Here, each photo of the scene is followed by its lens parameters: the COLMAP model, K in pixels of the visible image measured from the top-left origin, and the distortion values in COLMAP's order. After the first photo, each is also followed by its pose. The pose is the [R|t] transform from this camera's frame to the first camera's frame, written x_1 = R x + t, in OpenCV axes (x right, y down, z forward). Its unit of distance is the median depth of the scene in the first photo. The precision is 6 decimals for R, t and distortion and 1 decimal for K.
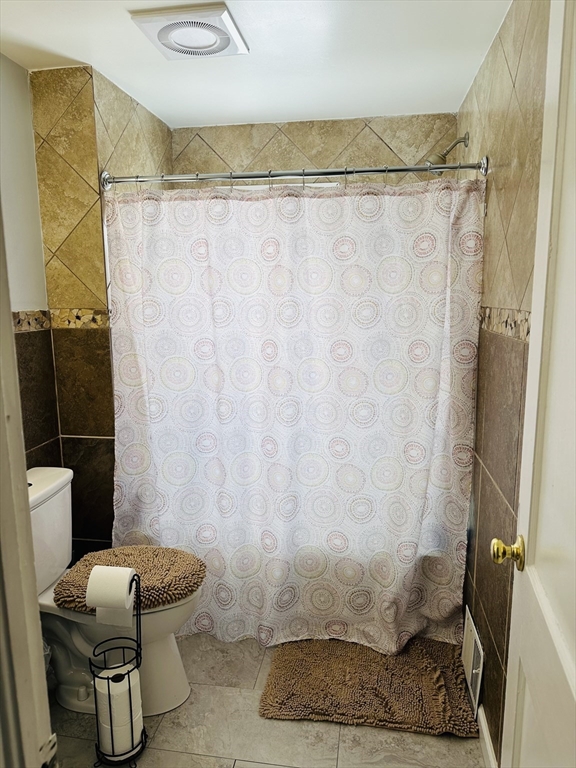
lens RADIAL K [[541.7, 0, 288.0], [0, 541.7, 384.0], [0, 0, 1]] dist [0.139017, -0.200953]
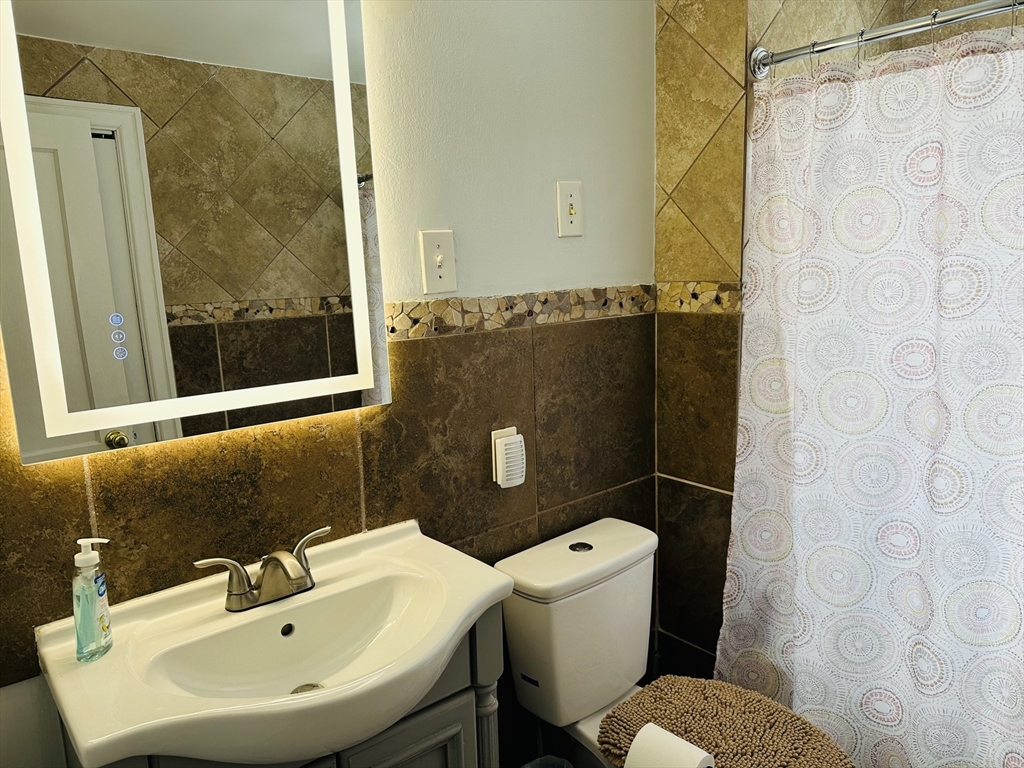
lens RADIAL K [[724.0, 0, 512.1], [0, 724.0, 387.5], [0, 0, 1]] dist [0.070256, -0.096544]
pose [[0.756012, 0.098884, -0.647046, 0.008580], [-0.083033, 0.995025, 0.055047, -0.044796], [0.649270, 0.012110, 0.760462, 0.235715]]
